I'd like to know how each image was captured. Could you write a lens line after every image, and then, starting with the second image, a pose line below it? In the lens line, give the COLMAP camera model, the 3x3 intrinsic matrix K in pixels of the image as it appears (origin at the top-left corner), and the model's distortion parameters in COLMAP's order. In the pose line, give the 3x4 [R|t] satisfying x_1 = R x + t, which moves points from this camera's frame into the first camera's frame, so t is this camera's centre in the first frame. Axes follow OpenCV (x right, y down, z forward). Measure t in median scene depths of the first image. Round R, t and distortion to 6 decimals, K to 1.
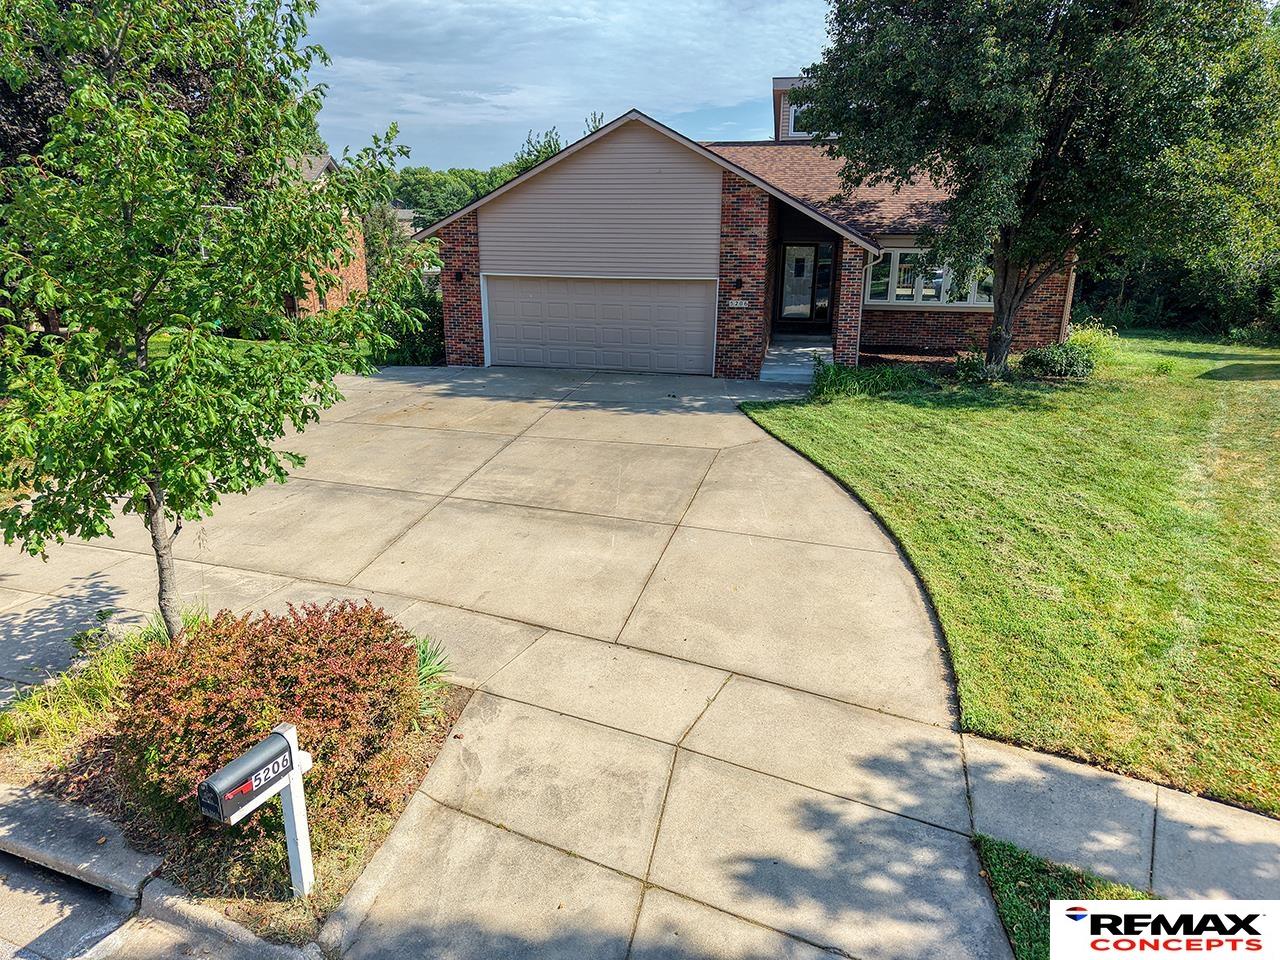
lens RADIAL K [[849.2, 0, 636.0], [0, 849.2, 482.8], [0, 0, 1]] dist [0.048033, -0.058422]
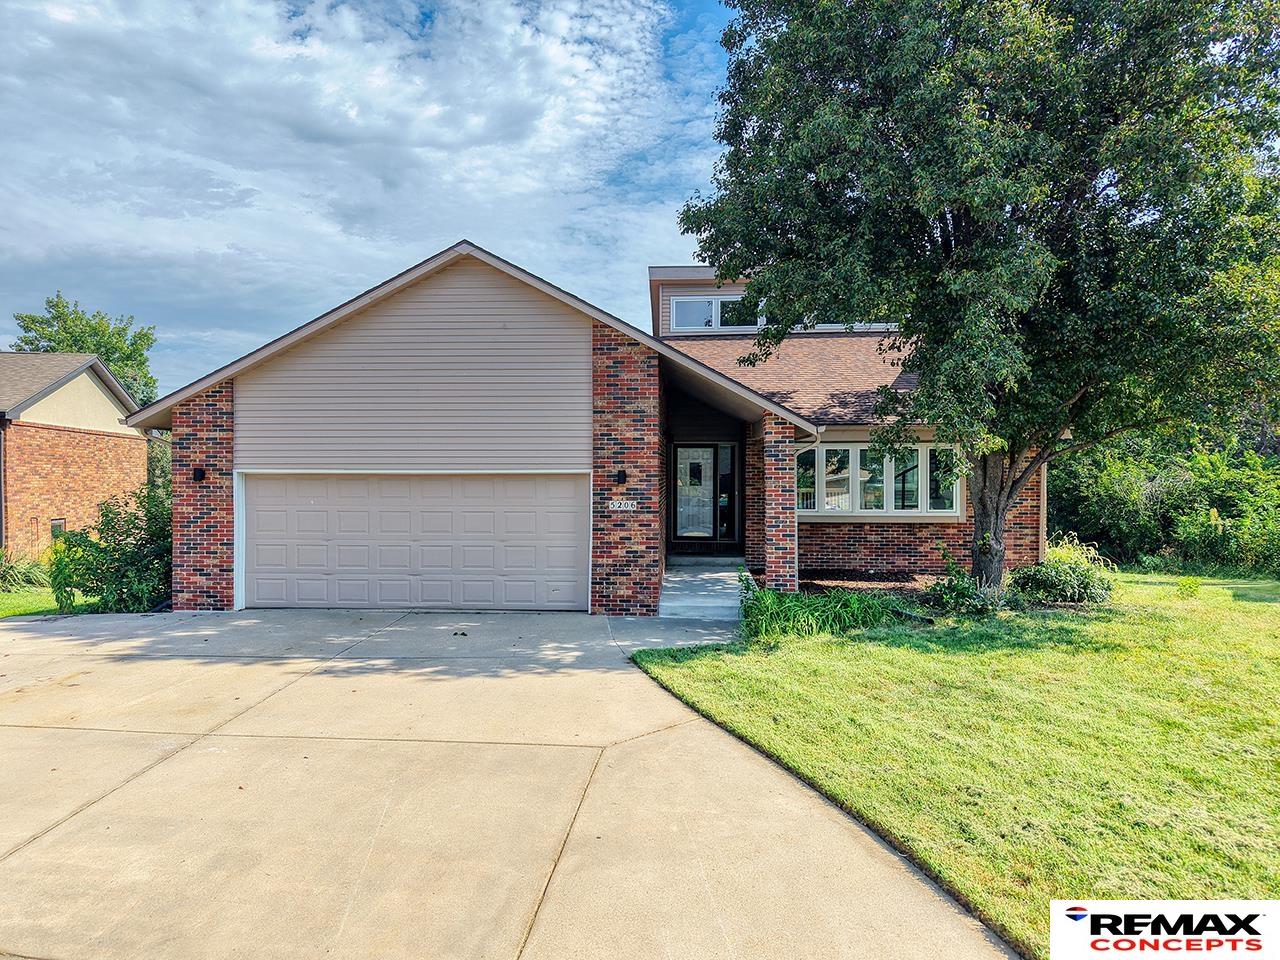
lens RADIAL K [[849.2, 0, 636.1], [0, 849.2, 483.9], [0, 0, 1]] dist [0.048033, -0.058422]
pose [[0.989944, -0.005461, 0.141358, 0.038934], [0.045723, 0.957972, -0.283195, -0.037295], [-0.133870, 0.286811, 0.948588, 0.385765]]
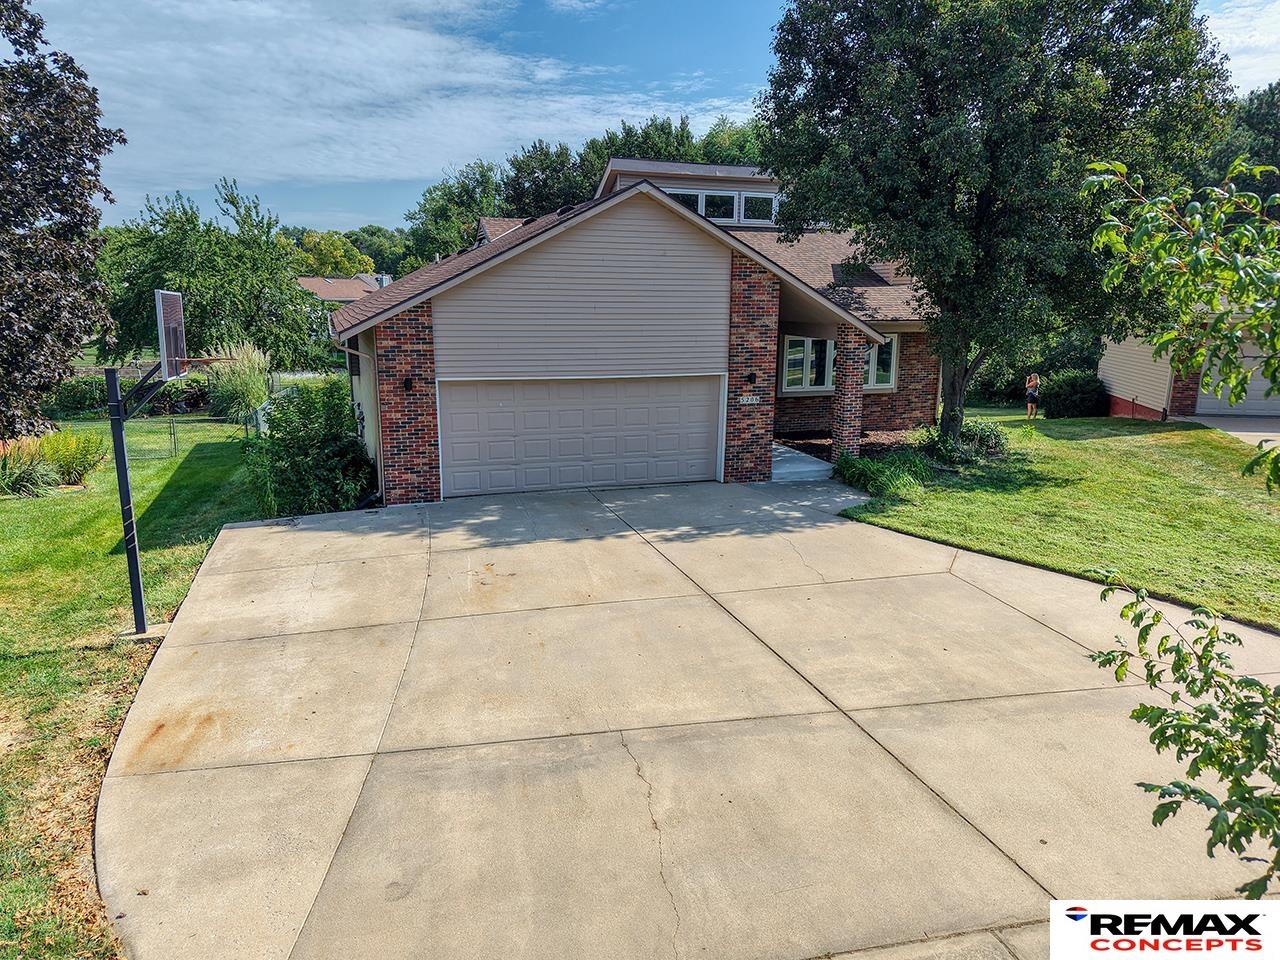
lens RADIAL K [[849.2, 0, 631.2], [0, 849.2, 486.6], [0, 0, 1]] dist [0.048033, -0.058422]
pose [[0.858643, -0.108344, 0.500992, -0.491917], [0.149663, 0.987807, -0.042884, -0.111819], [-0.490237, 0.111803, 0.864389, 0.334073]]
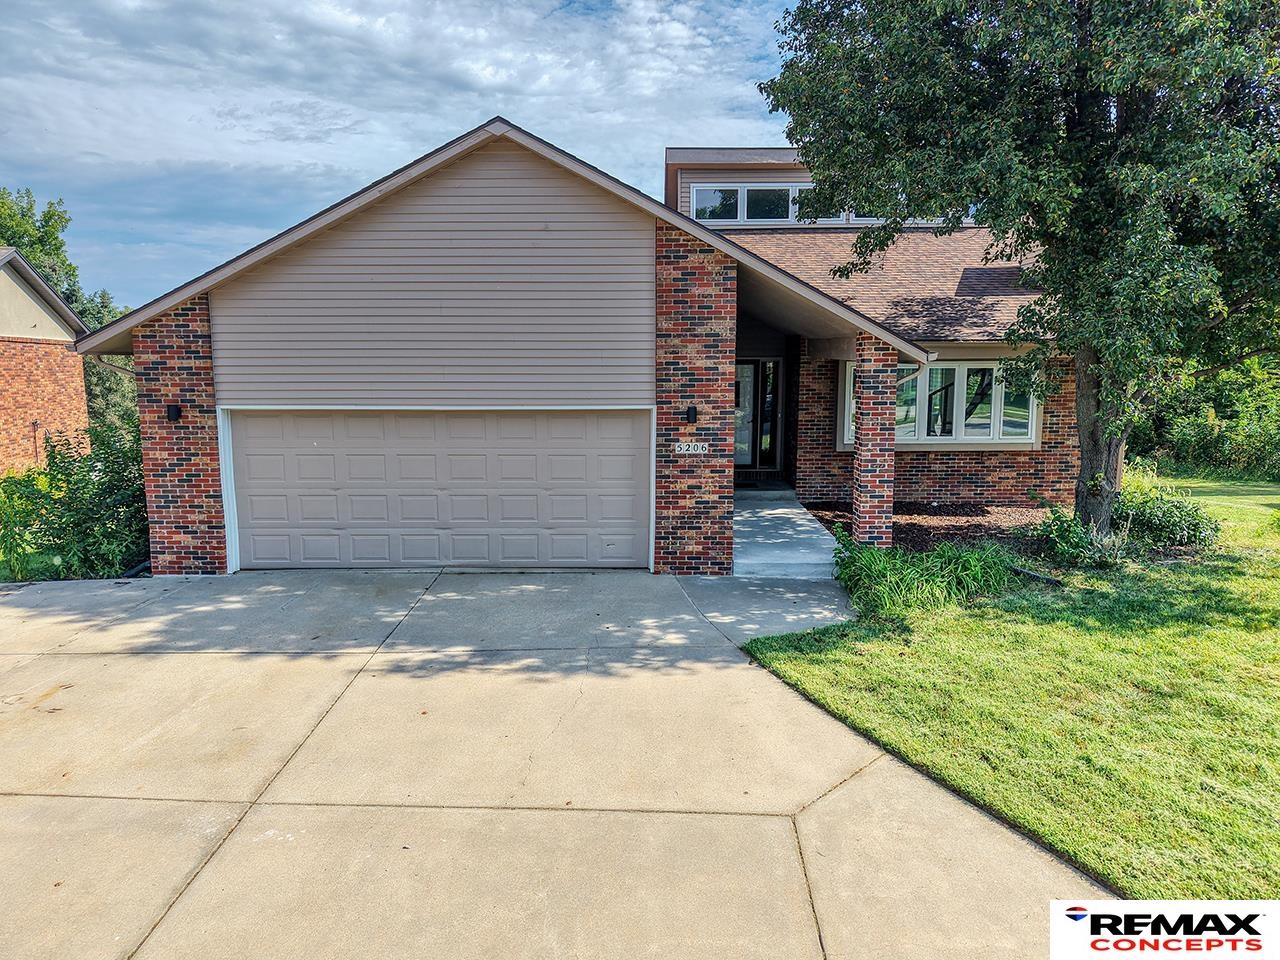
lens RADIAL K [[849.2, 0, 634.5], [0, 849.2, 482.9], [0, 0, 1]] dist [0.048033, -0.058422]
pose [[0.979711, -0.035711, 0.197207, -0.036072], [0.067208, 0.985560, -0.155415, -0.110767], [-0.188809, 0.165516, 0.967965, 0.502314]]
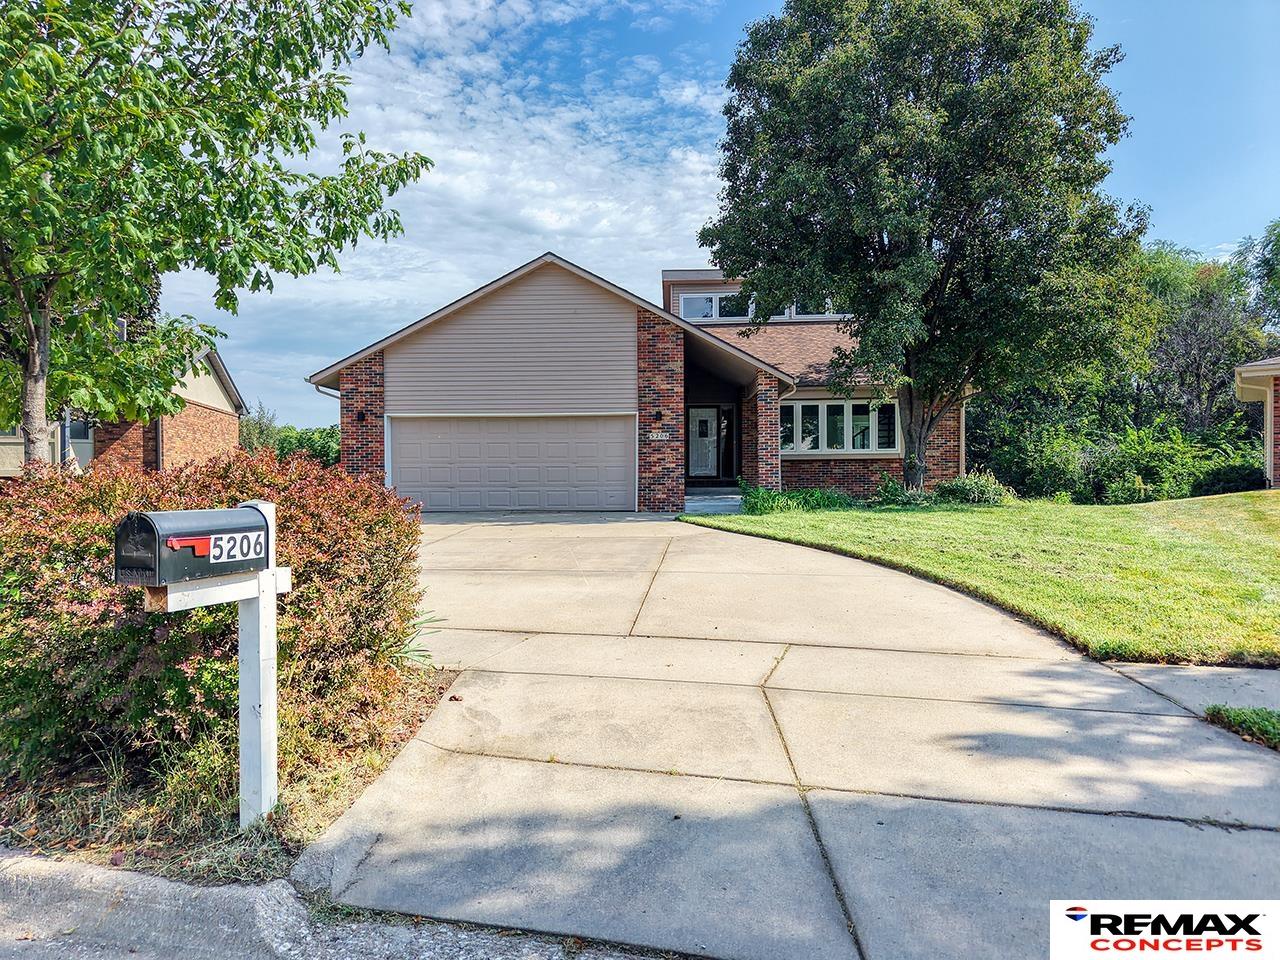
lens RADIAL K [[849.2, 0, 635.3], [0, 849.2, 484.5], [0, 0, 1]] dist [0.048033, -0.058422]
pose [[0.987492, -0.013139, 0.157118, -0.068117], [0.058316, 0.956287, -0.286555, 0.135877], [-0.146485, 0.292133, 0.945093, 0.104968]]
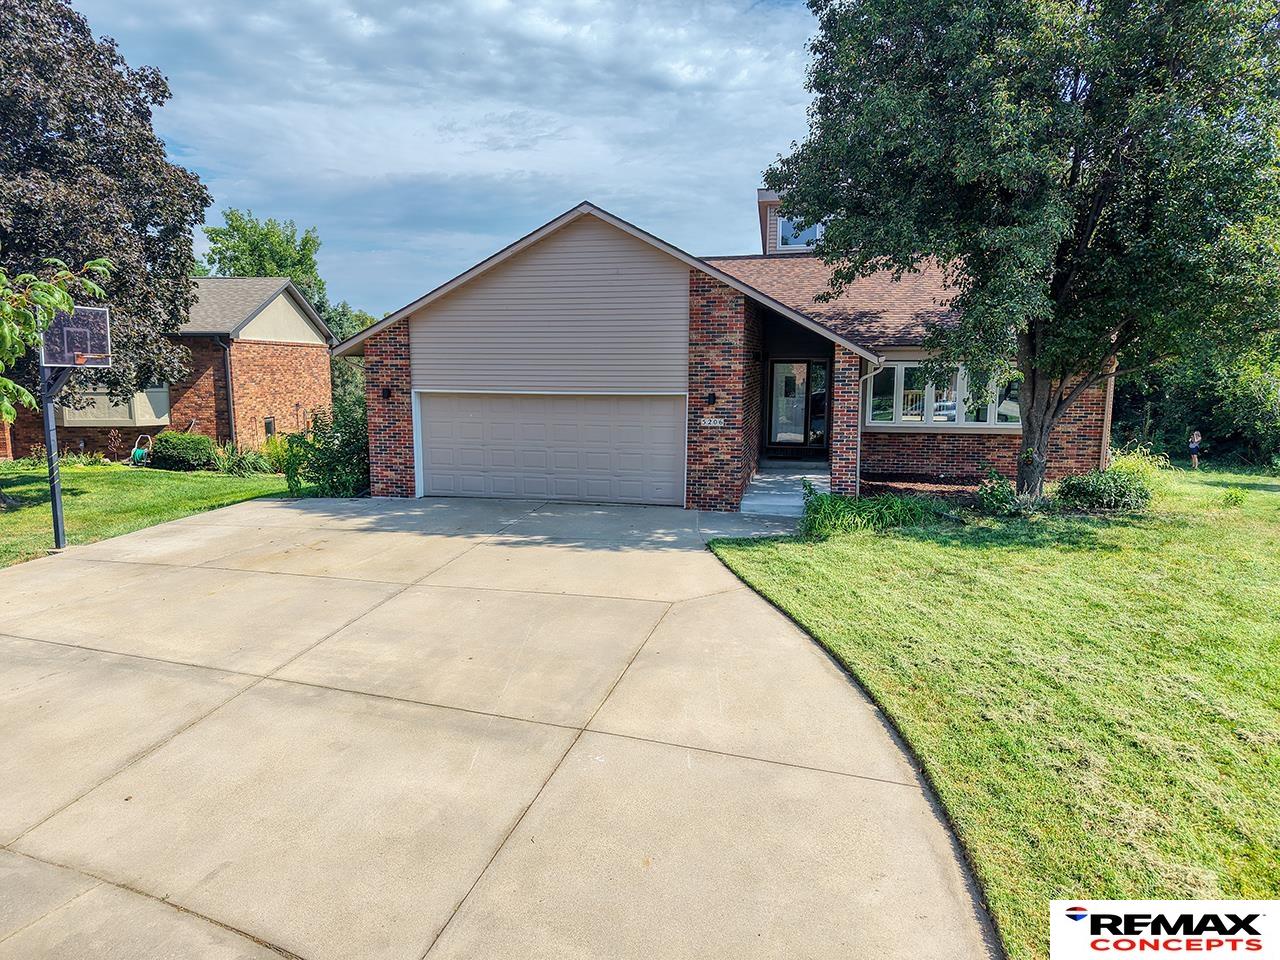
lens RADIAL K [[849.2, 0, 635.7], [0, 849.2, 486.0], [0, 0, 1]] dist [0.048033, -0.058422]
pose [[0.999853, -0.002513, -0.016944, 0.065698], [-0.000137, 0.987981, -0.154575, -0.021624], [0.017129, 0.154555, 0.987836, 0.205675]]
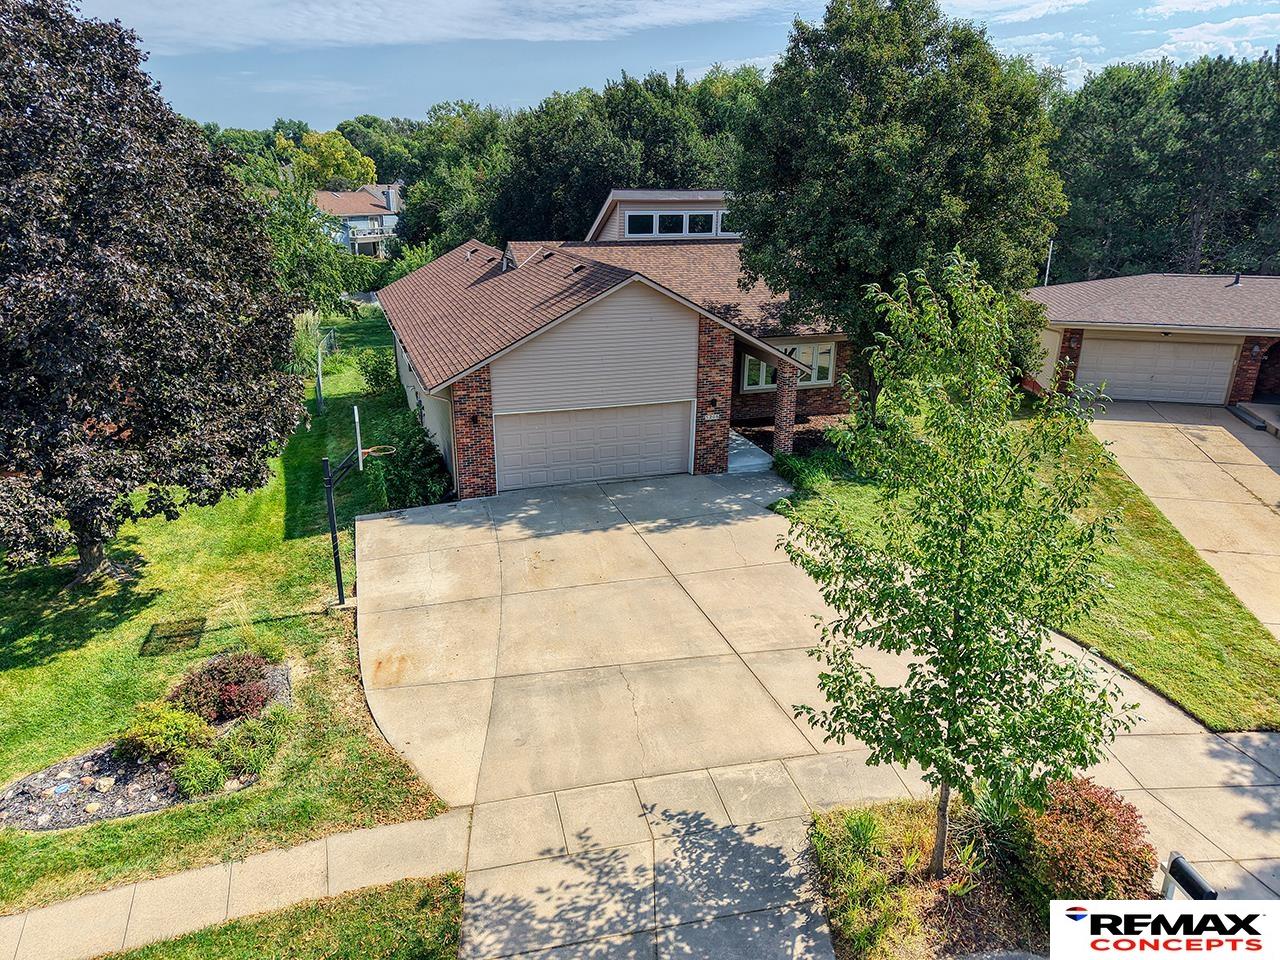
lens RADIAL K [[849.2, 0, 632.0], [0, 849.2, 481.6], [0, 0, 1]] dist [0.048033, -0.058422]
pose [[0.858496, -0.169004, 0.484171, -0.666326], [0.148041, 0.985614, 0.081542, -0.261835], [-0.490987, 0.001674, 0.871165, -0.030251]]
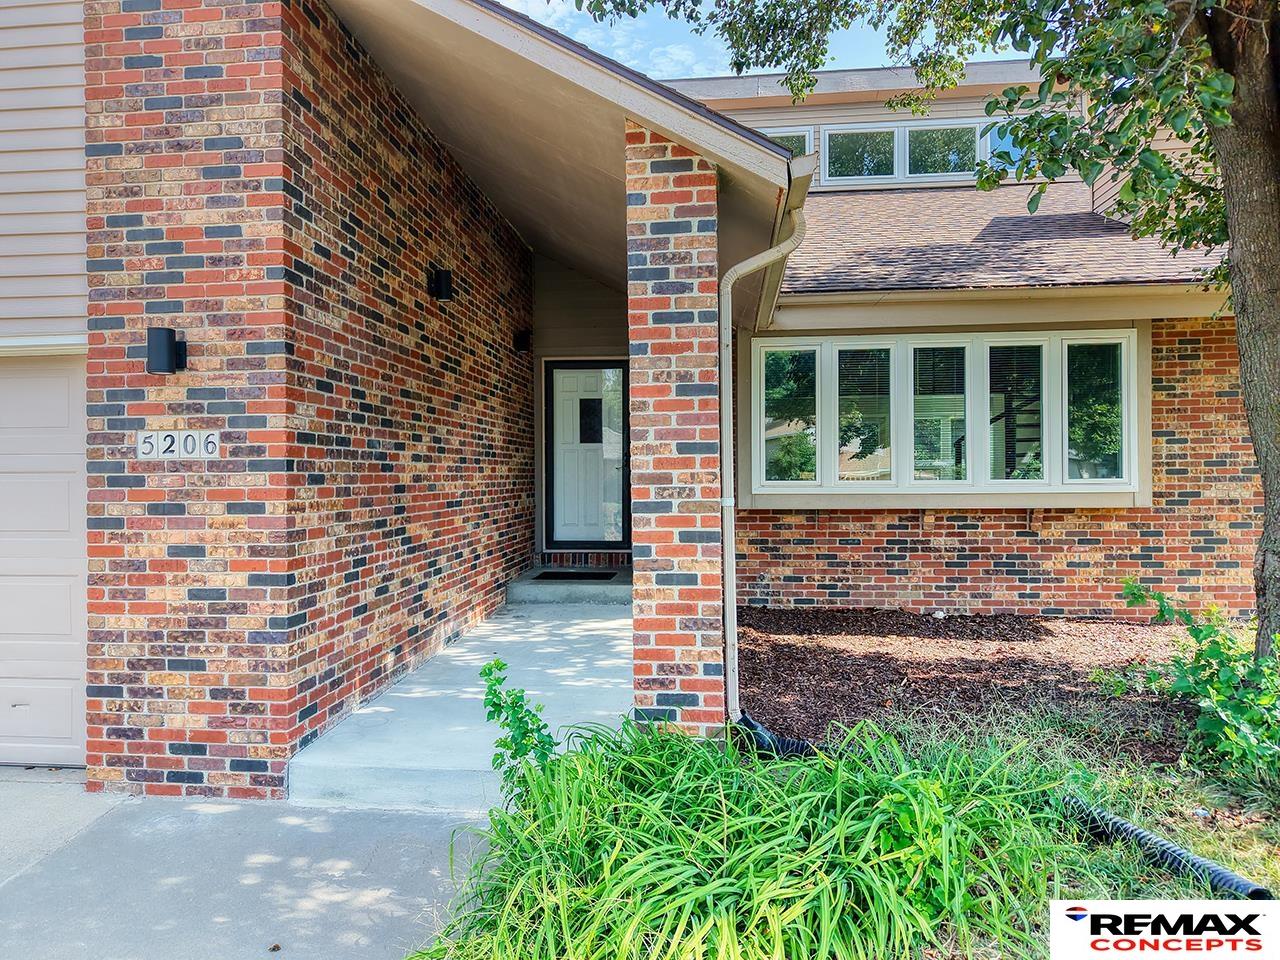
lens RADIAL K [[849.2, 0, 634.2], [0, 849.2, 481.2], [0, 0, 1]] dist [0.048033, -0.058422]
pose [[0.993898, -0.011338, 0.109717, 0.234666], [0.043160, 0.955370, -0.292242, -0.148208], [-0.101507, 0.295194, 0.950030, 0.872652]]
